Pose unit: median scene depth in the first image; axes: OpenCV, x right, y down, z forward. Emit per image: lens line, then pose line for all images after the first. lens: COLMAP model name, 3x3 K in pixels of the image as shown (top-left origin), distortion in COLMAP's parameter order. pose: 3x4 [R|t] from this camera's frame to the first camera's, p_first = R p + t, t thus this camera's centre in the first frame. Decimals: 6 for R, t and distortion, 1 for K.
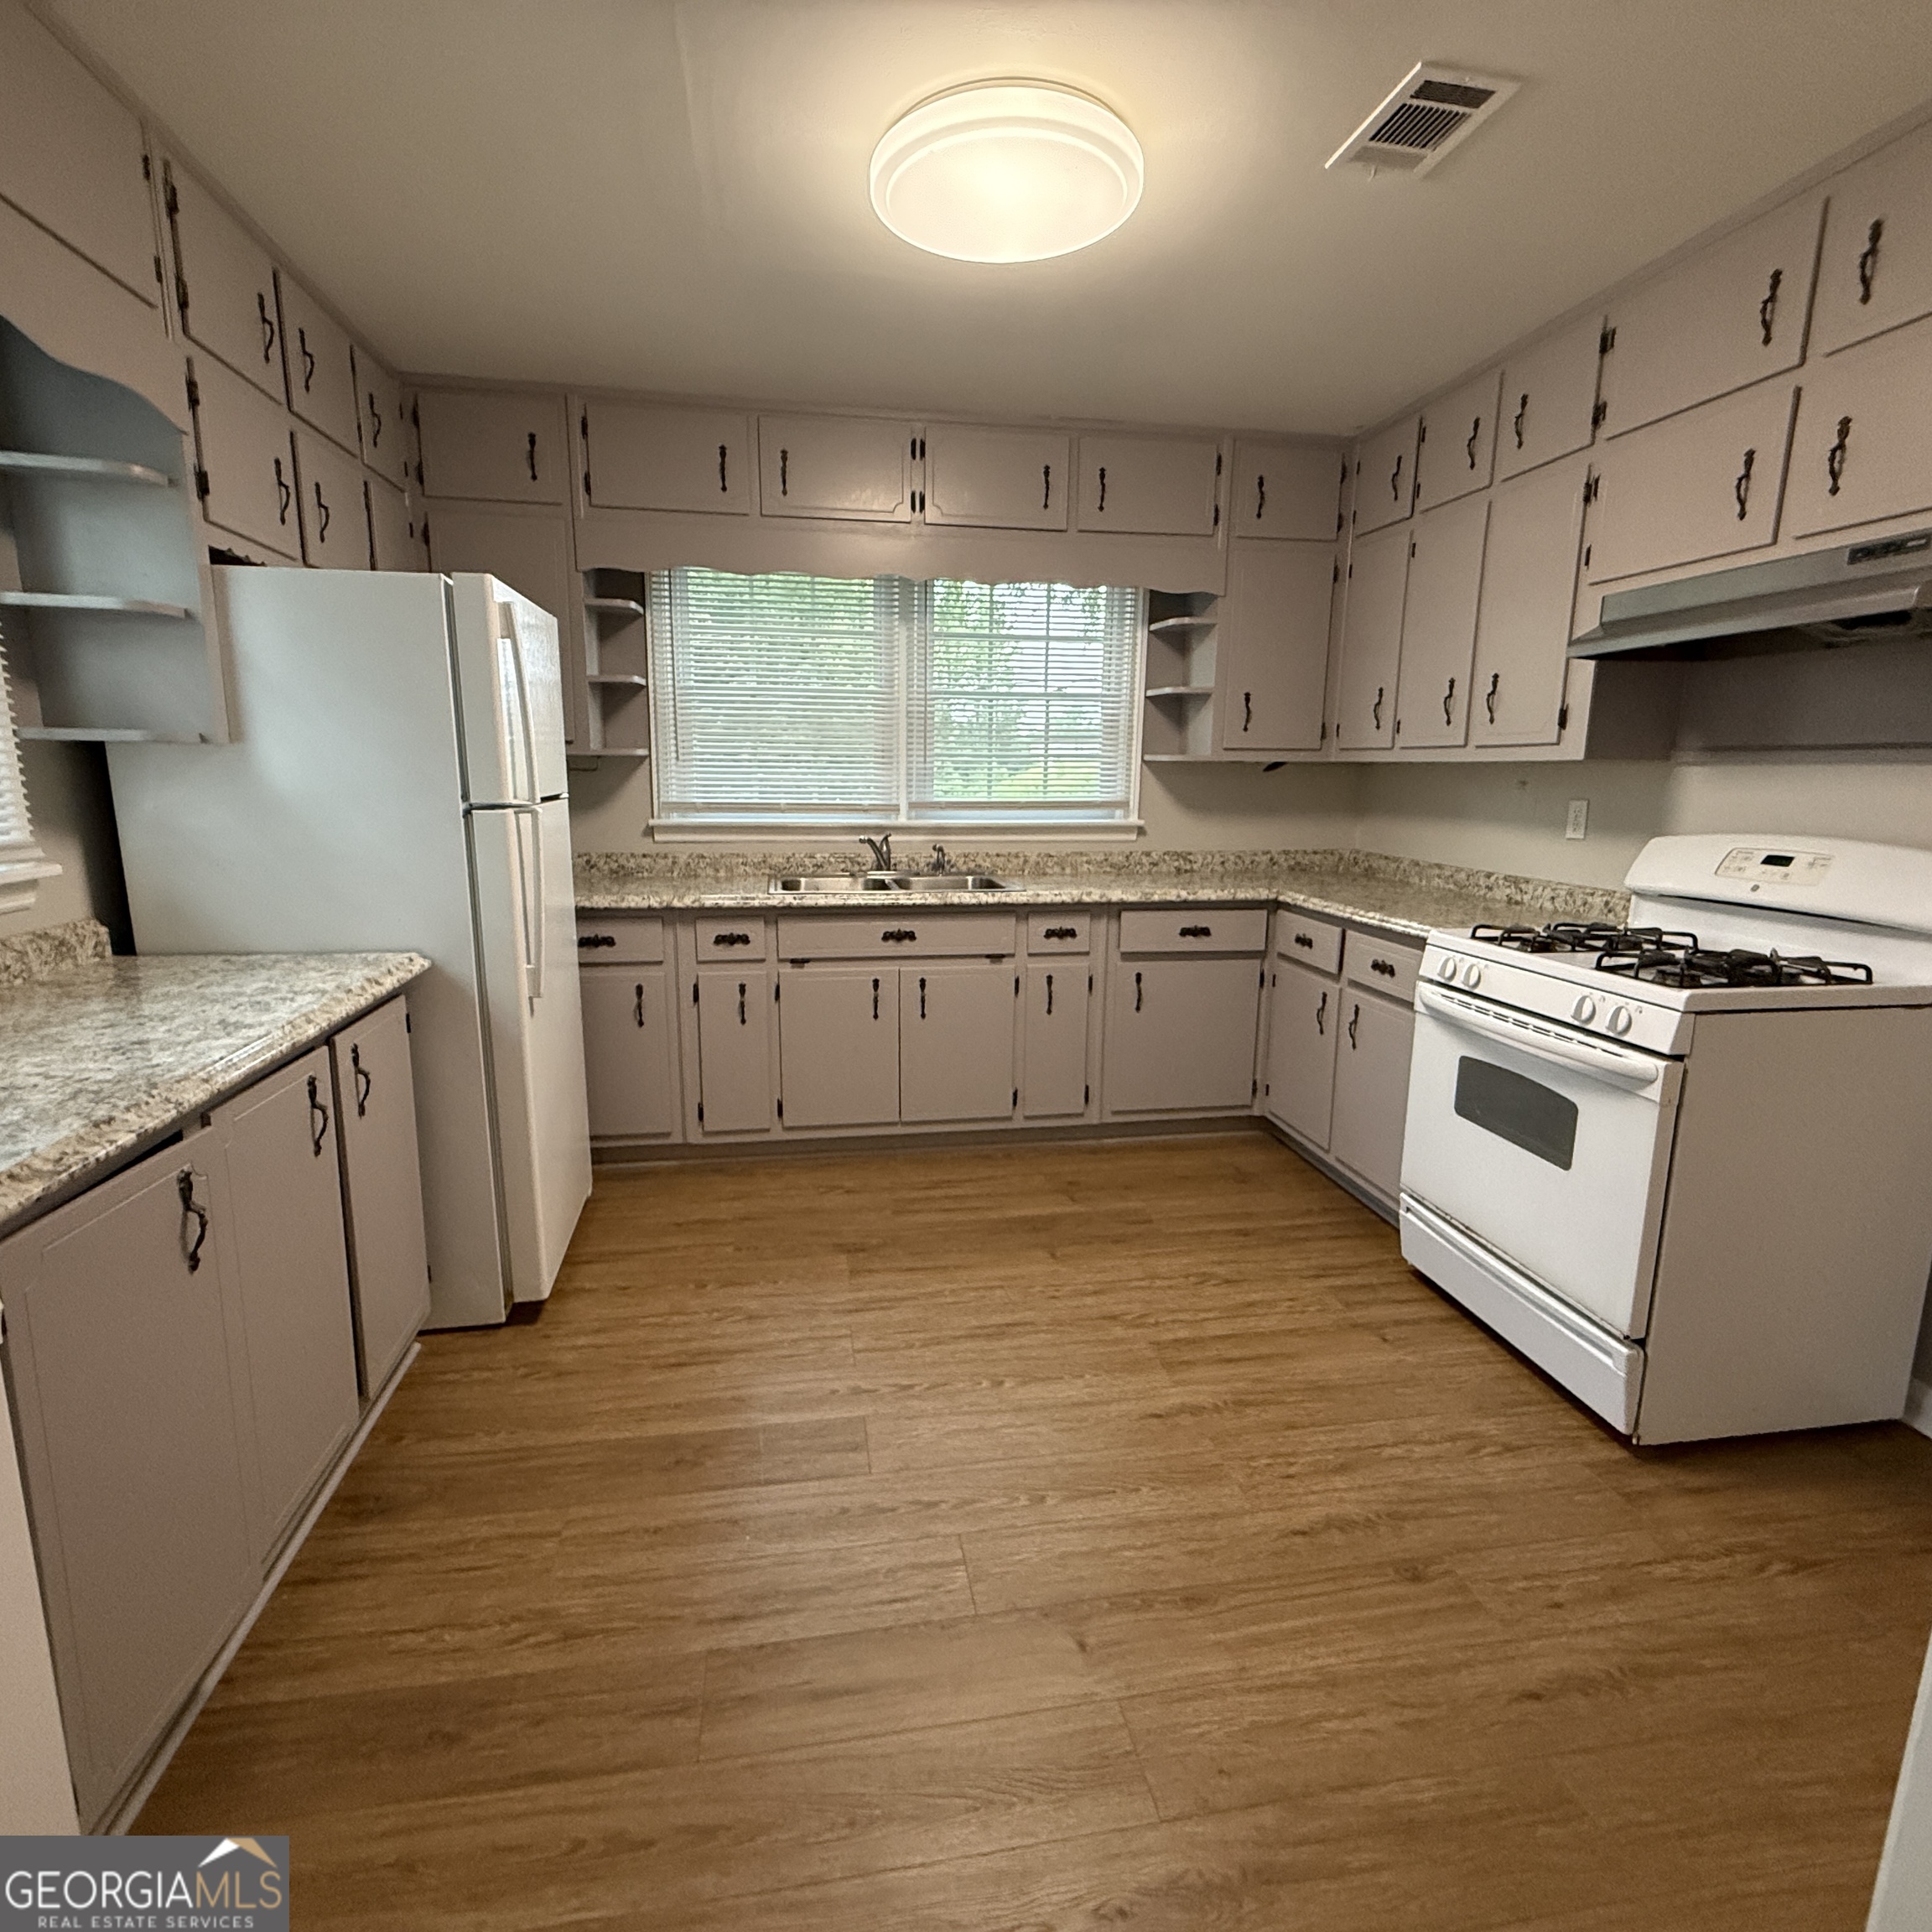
lens RADIAL K [[1029.2, 0, 975.6], [0, 1029.2, 957.9], [0, 0, 1]] dist [0.004301, -0.001522]
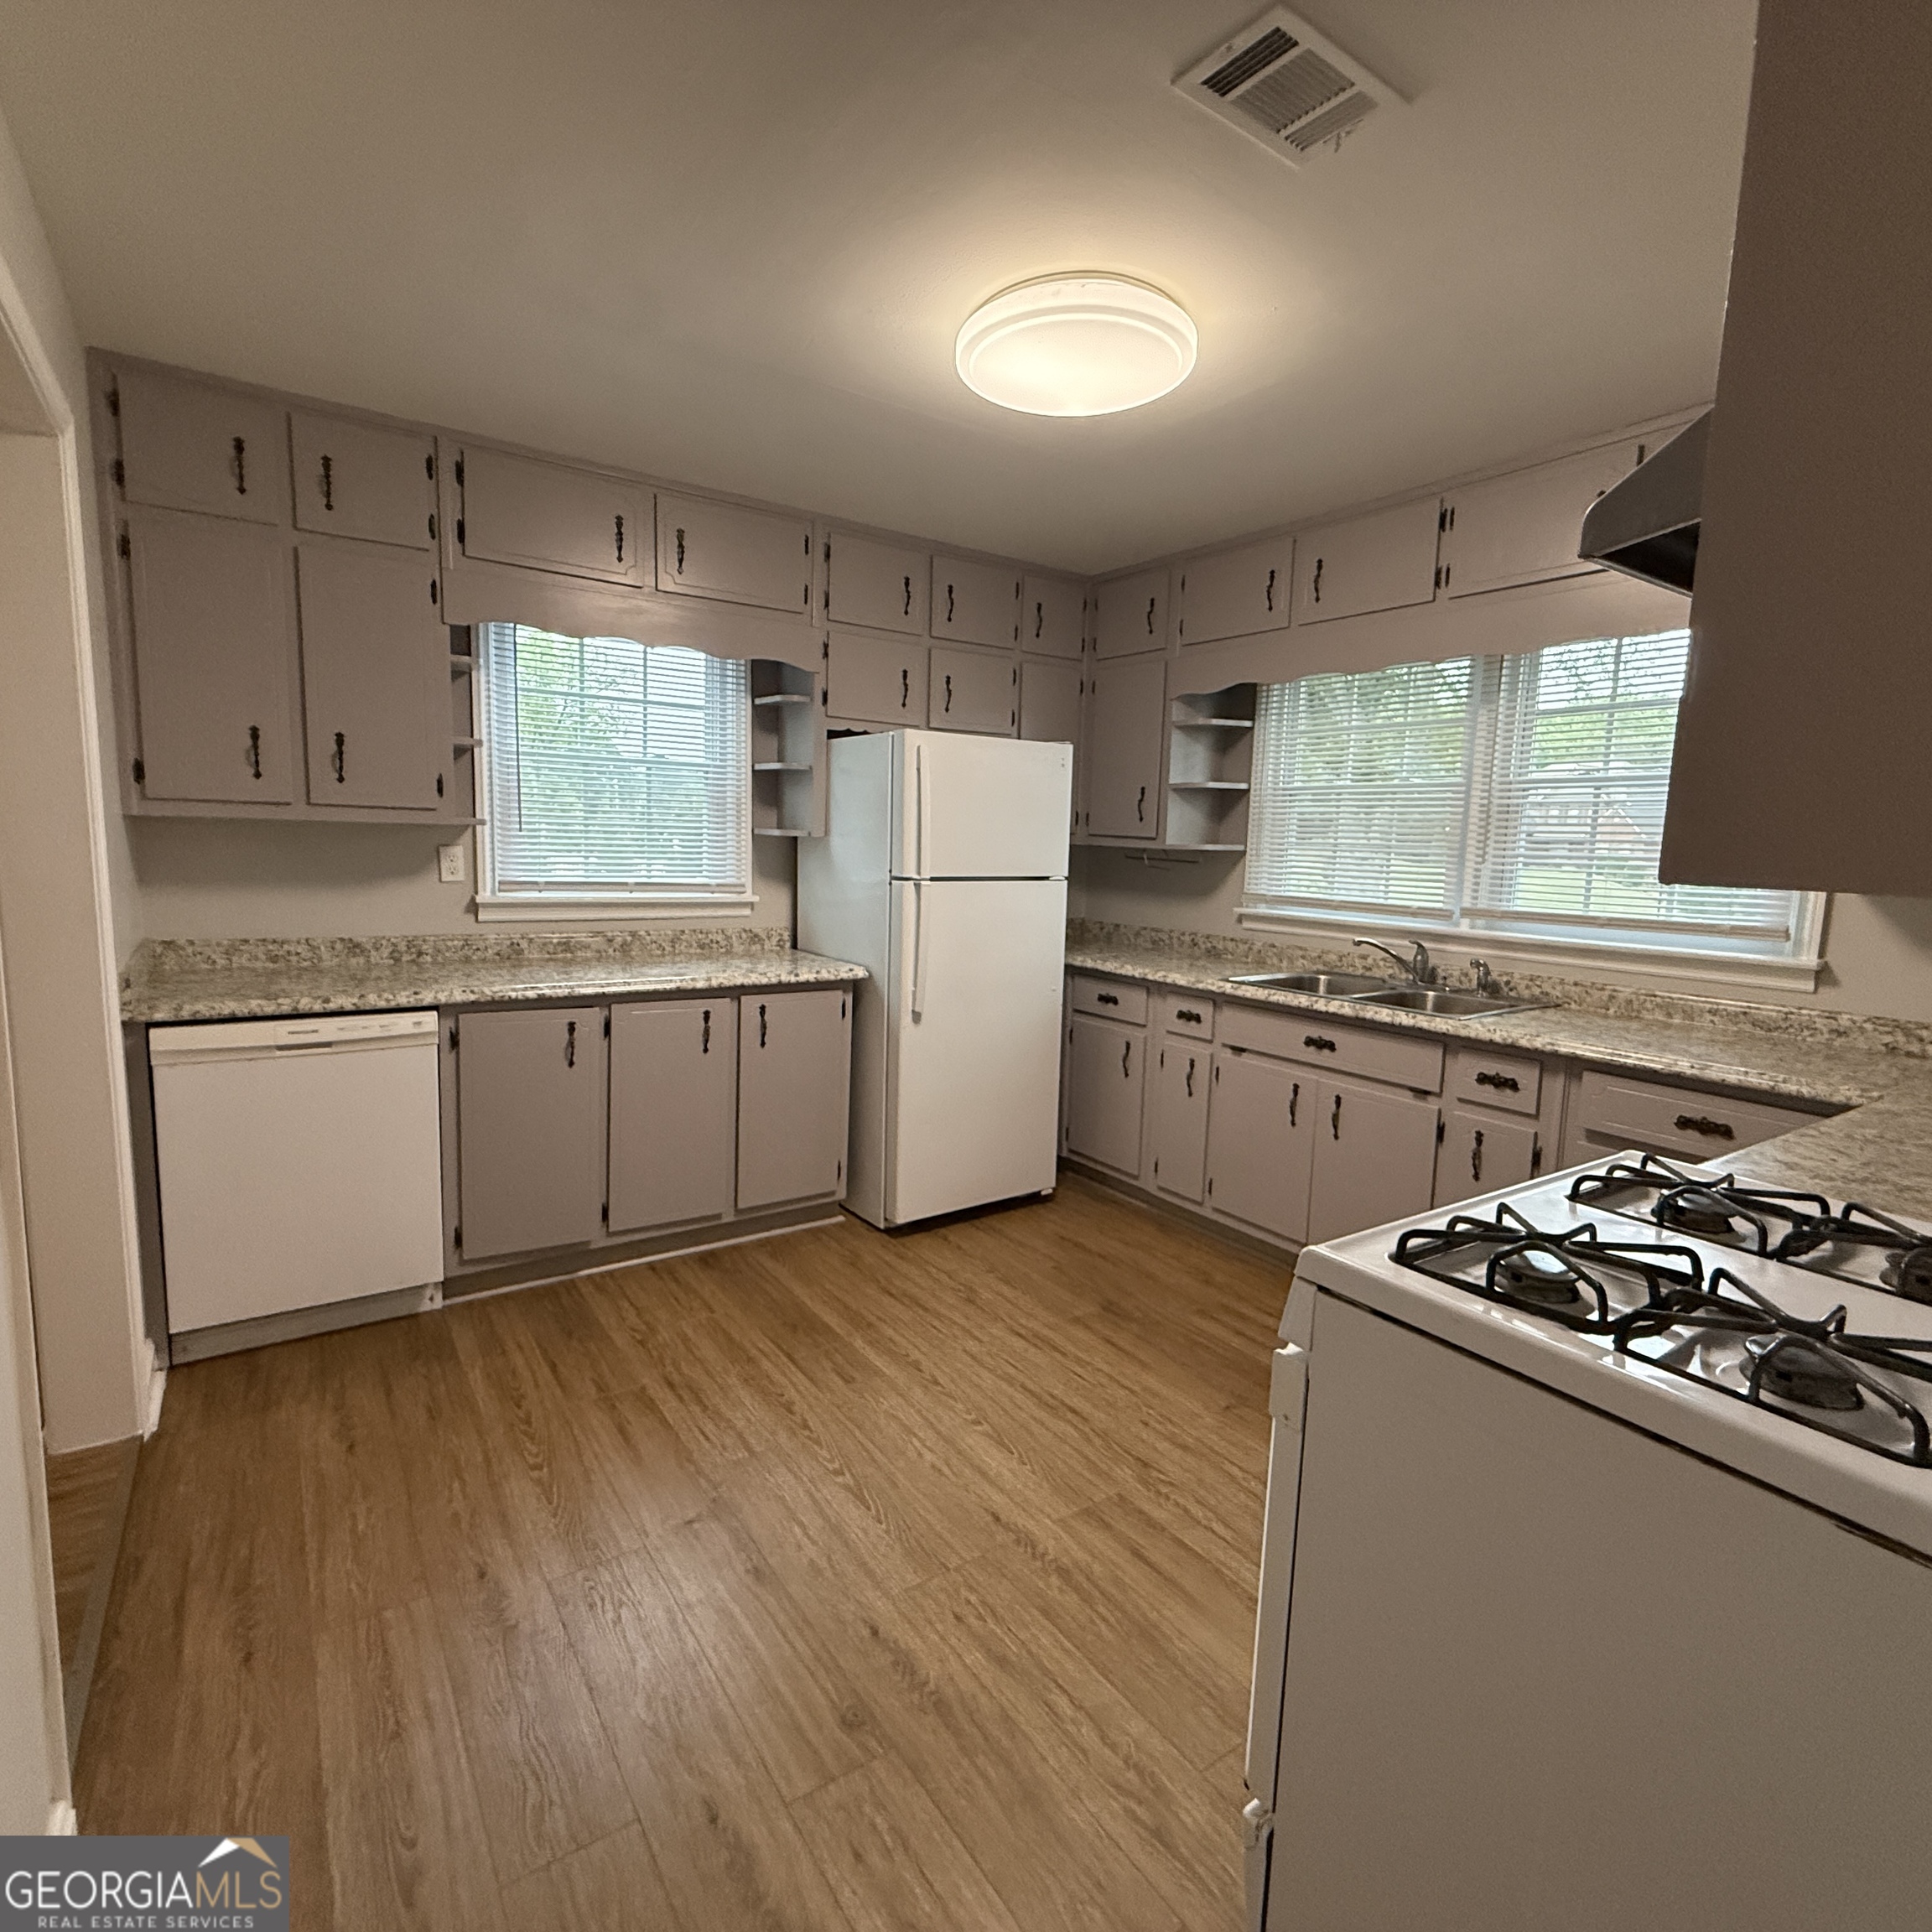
lens RADIAL K [[1029.2, 0, 949.7], [0, 1029.2, 956.0], [0, 0, 1]] dist [0.004301, -0.001522]
pose [[0.415111, 0.106147, -0.903557, 0.638804], [-0.193096, 0.980822, 0.026512, -0.060819], [0.889043, 0.163468, 0.427646, 0.297710]]
